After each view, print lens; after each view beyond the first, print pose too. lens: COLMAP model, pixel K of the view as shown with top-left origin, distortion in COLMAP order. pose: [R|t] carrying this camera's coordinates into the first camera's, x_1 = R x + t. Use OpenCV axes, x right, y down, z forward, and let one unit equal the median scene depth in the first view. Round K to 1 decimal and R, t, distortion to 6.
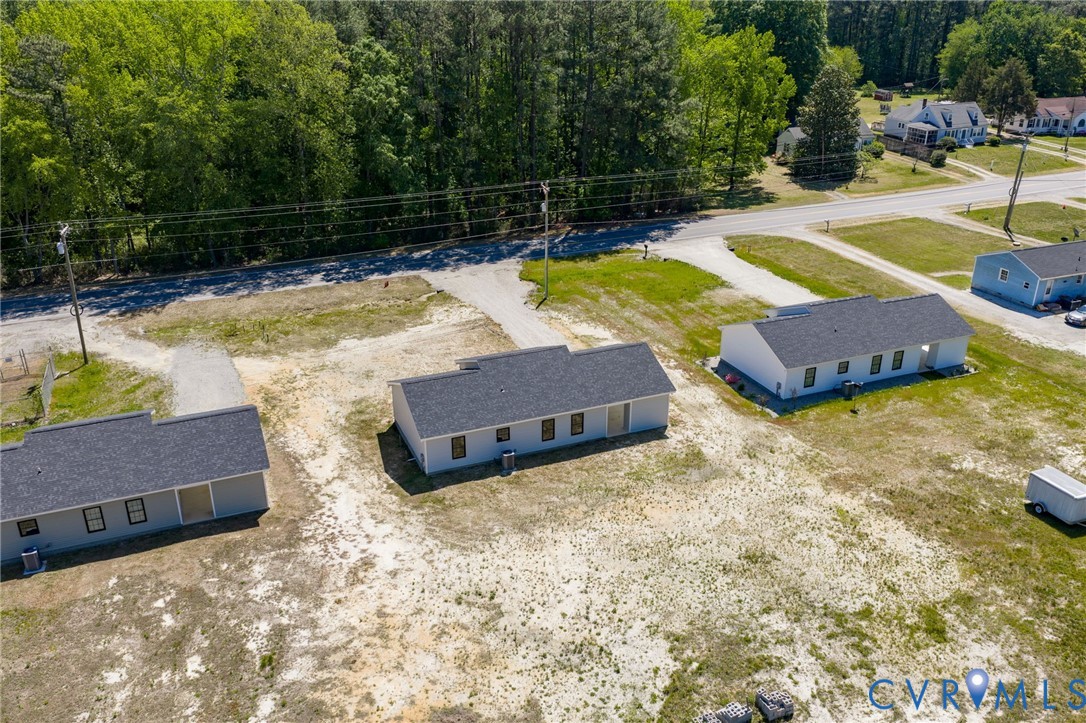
lens RADIAL K [[897.1, 0, 541.2], [0, 897.1, 363.3], [0, 0, 1]] dist [0.021174, -0.029943]
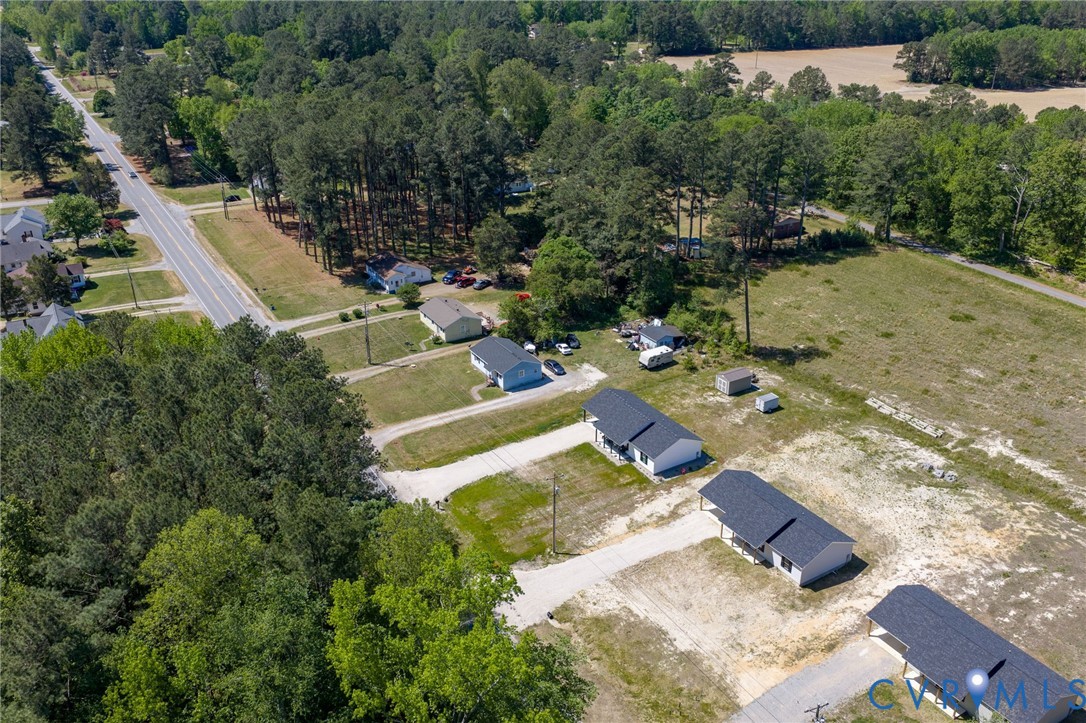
lens RADIAL K [[897.1, 0, 544.0], [0, 897.1, 365.6], [0, 0, 1]] dist [0.021174, -0.029943]
pose [[-0.156066, -0.431117, 0.888697, -1.132271], [0.402031, 0.794098, 0.455828, -0.978370], [-0.902227, 0.428423, 0.049390, 0.969439]]
